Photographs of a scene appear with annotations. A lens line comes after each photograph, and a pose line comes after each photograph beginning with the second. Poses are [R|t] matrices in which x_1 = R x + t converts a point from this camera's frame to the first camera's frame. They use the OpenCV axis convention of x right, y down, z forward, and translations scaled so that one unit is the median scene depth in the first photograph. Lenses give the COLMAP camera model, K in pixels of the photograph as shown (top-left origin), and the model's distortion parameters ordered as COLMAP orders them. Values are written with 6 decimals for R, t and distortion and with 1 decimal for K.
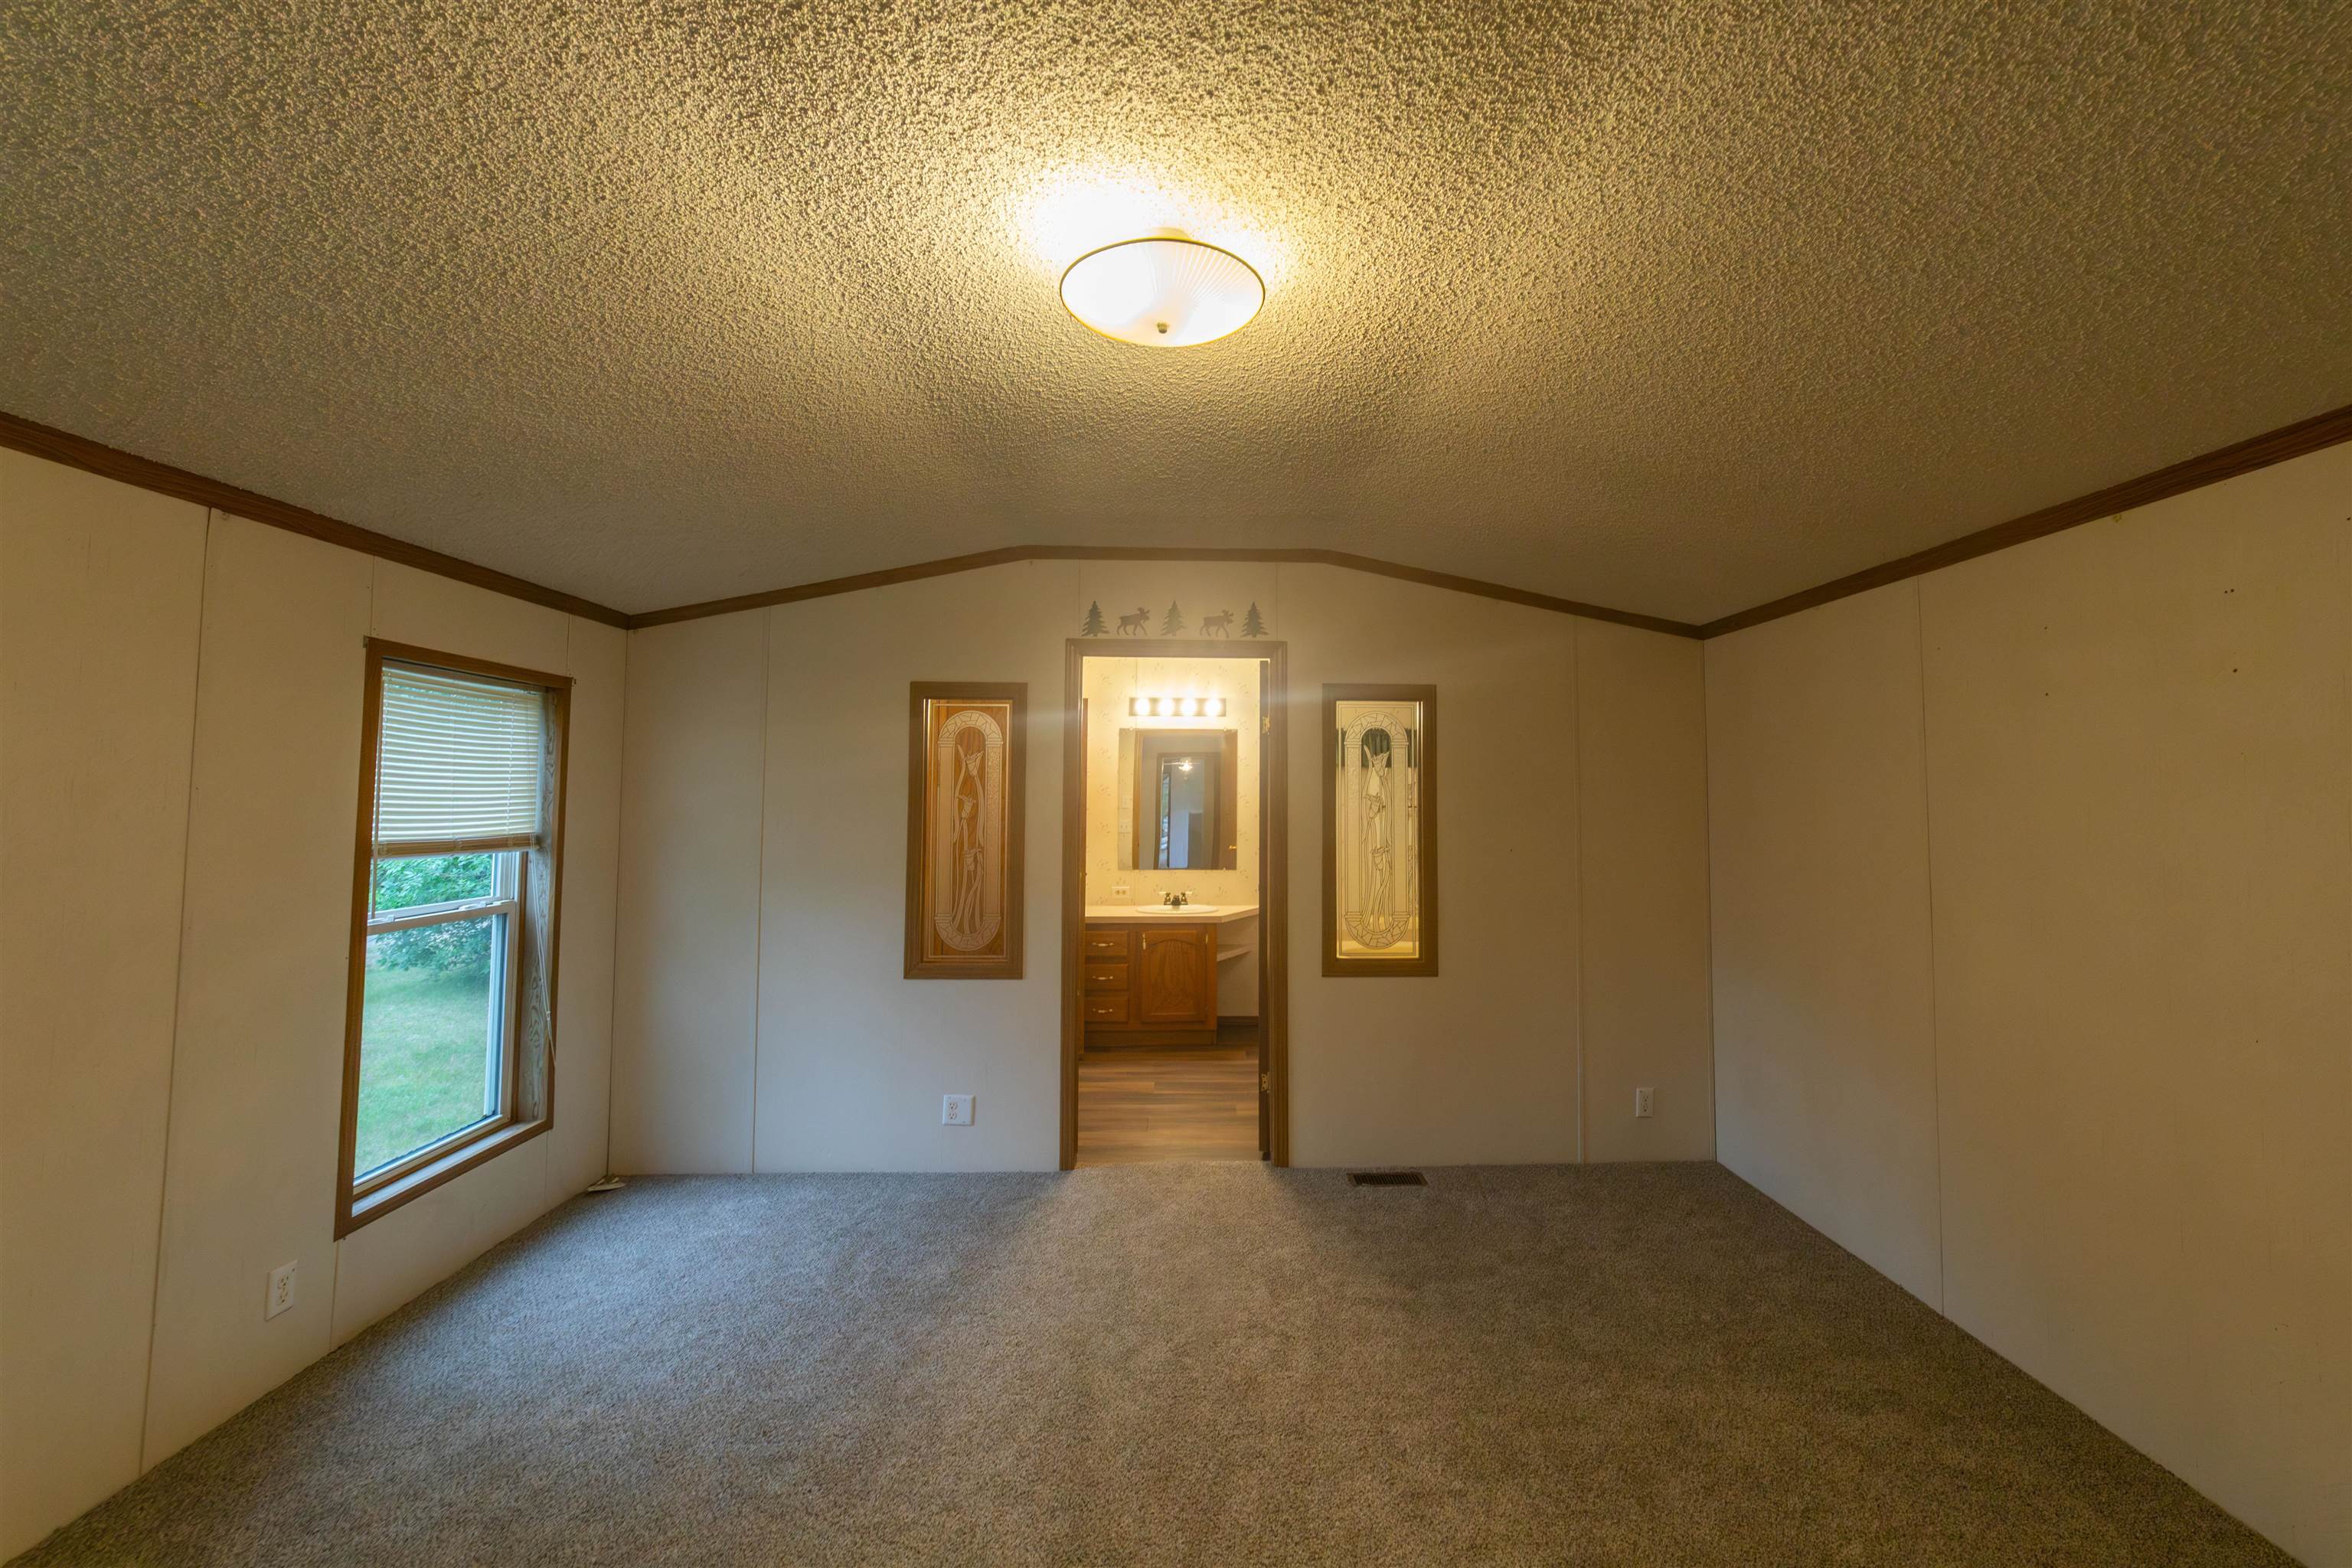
lens RADIAL K [[932.5, 0, 1220.8], [0, 932.5, 748.5], [0, 0, 1]] dist [-0.025623, 0.009899]
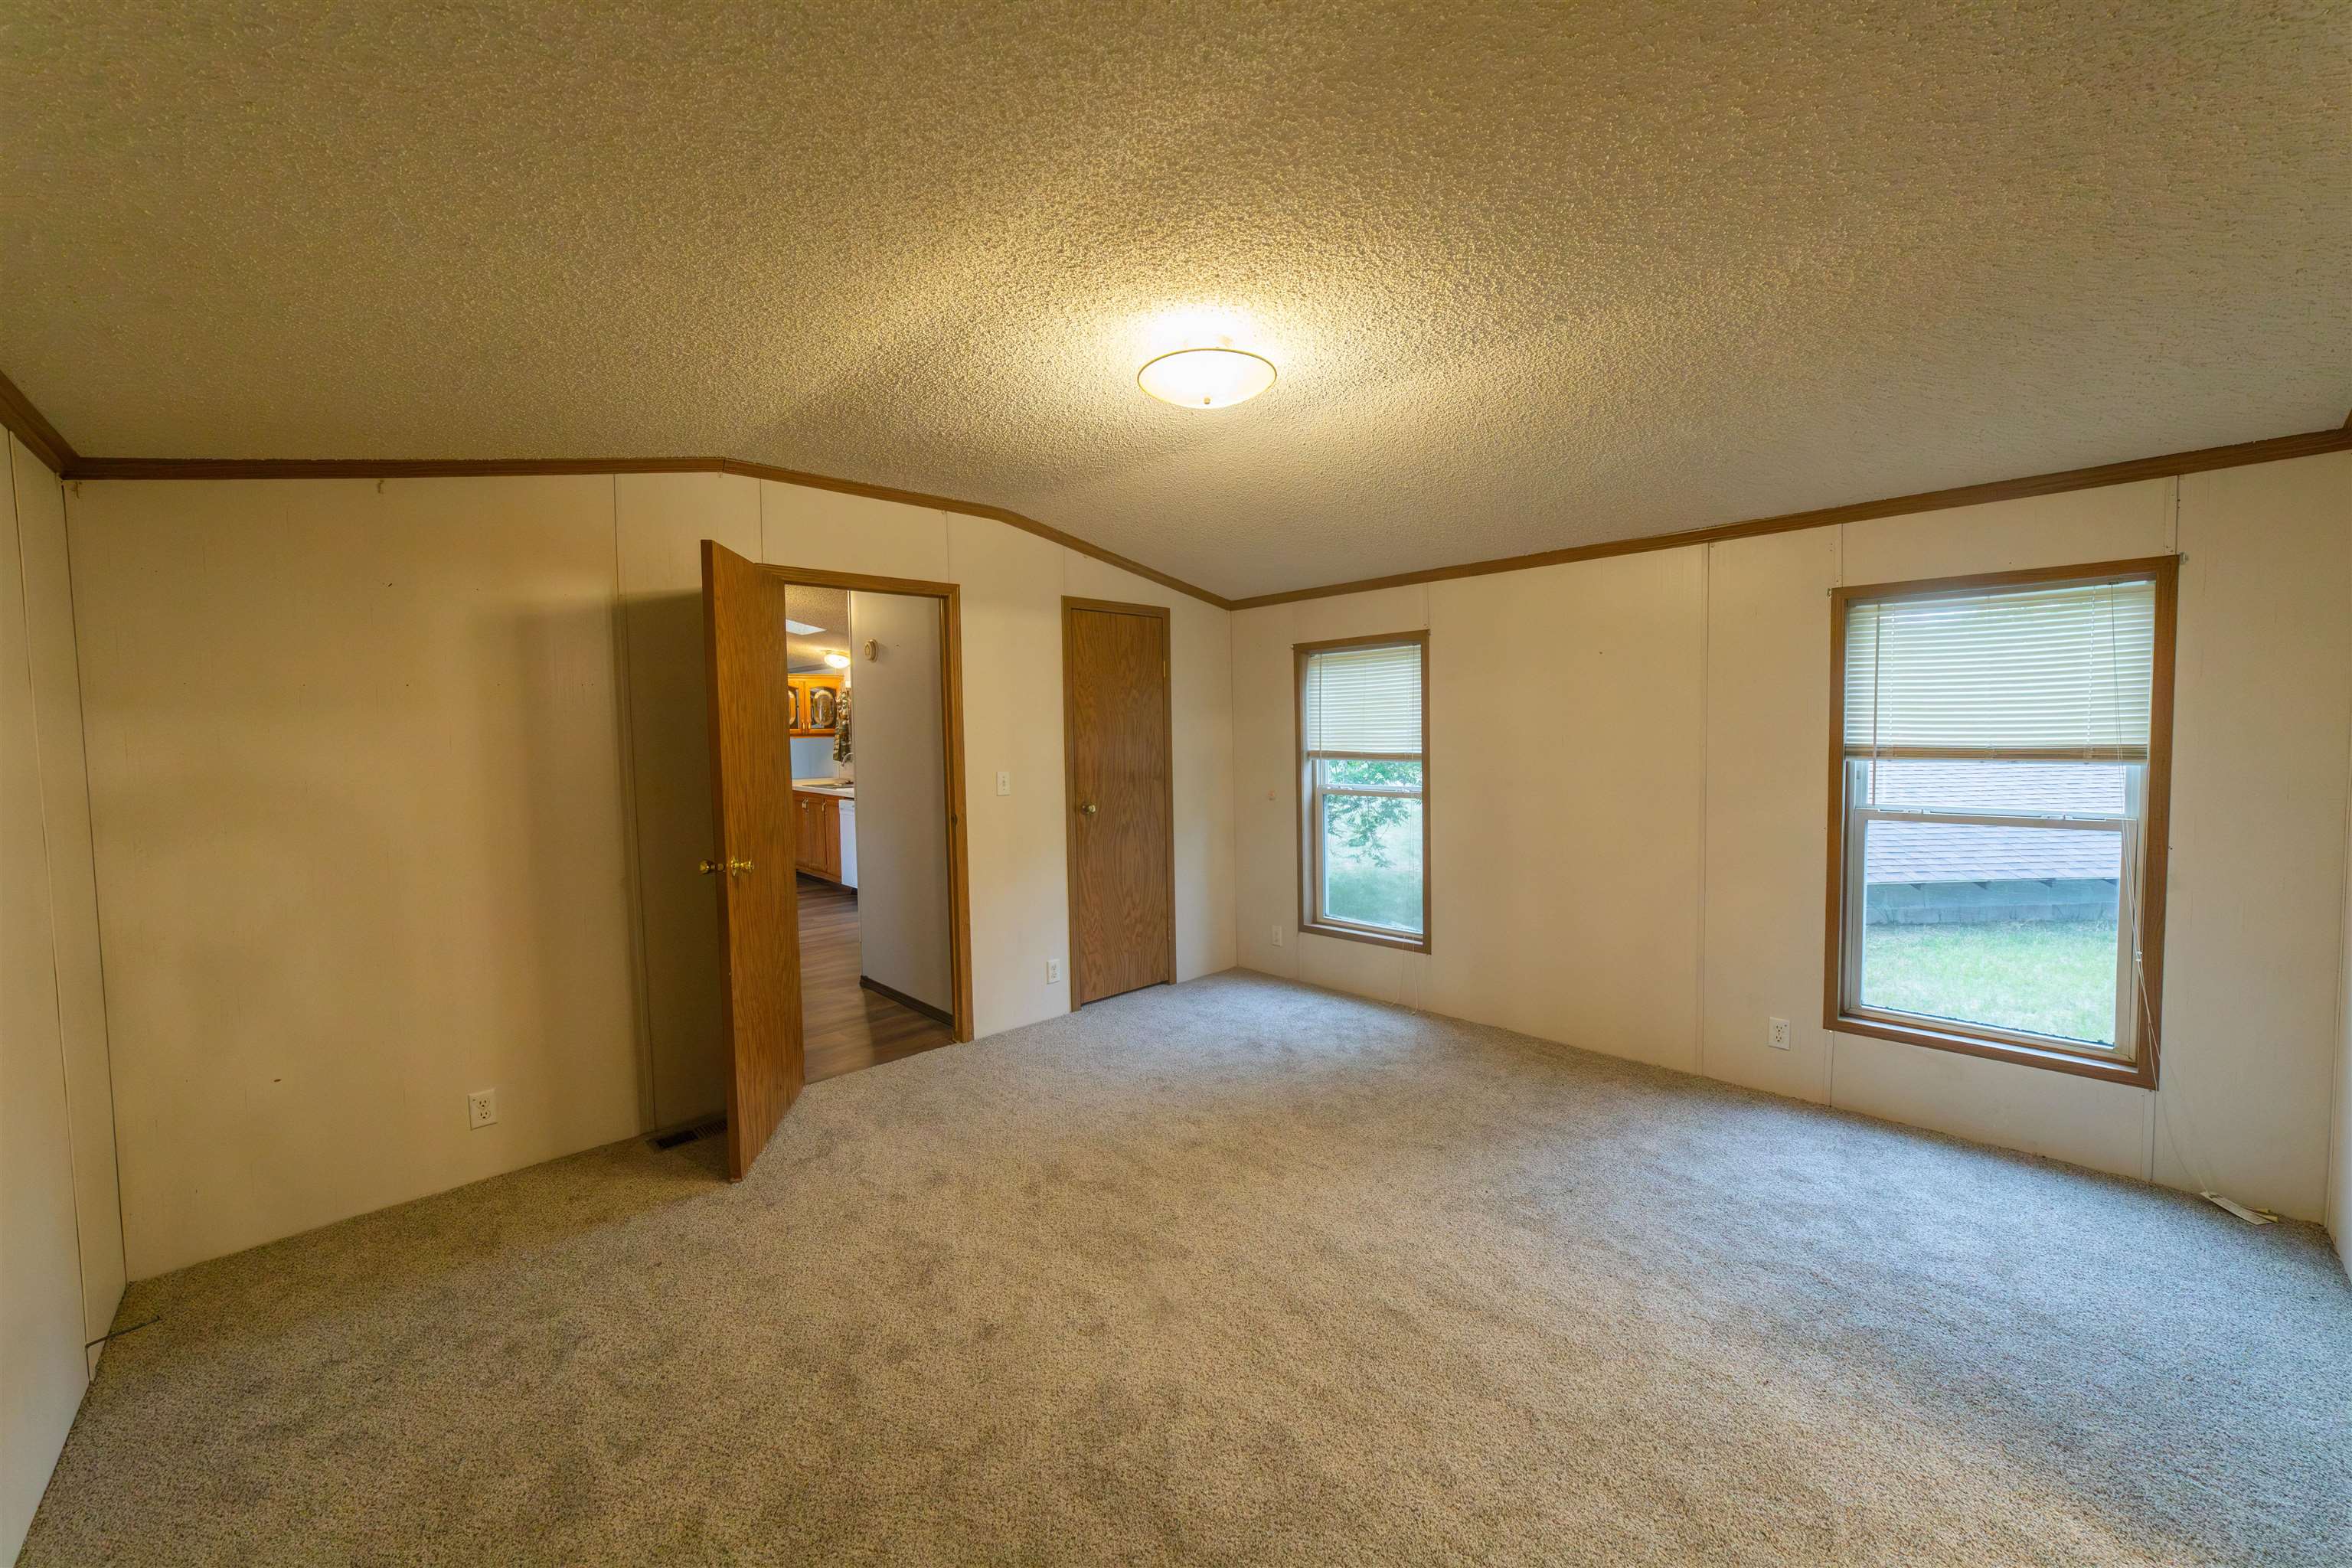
lens RADIAL K [[913.2, 0, 1177.5], [0, 913.2, 774.7], [0, 0, 1]] dist [-0.016589, 0.007960]
pose [[-0.752775, 0.054663, -0.656004, 0.406797], [0.062611, 0.997974, 0.011312, 0.044976], [0.655293, -0.032557, -0.754673, 0.865027]]
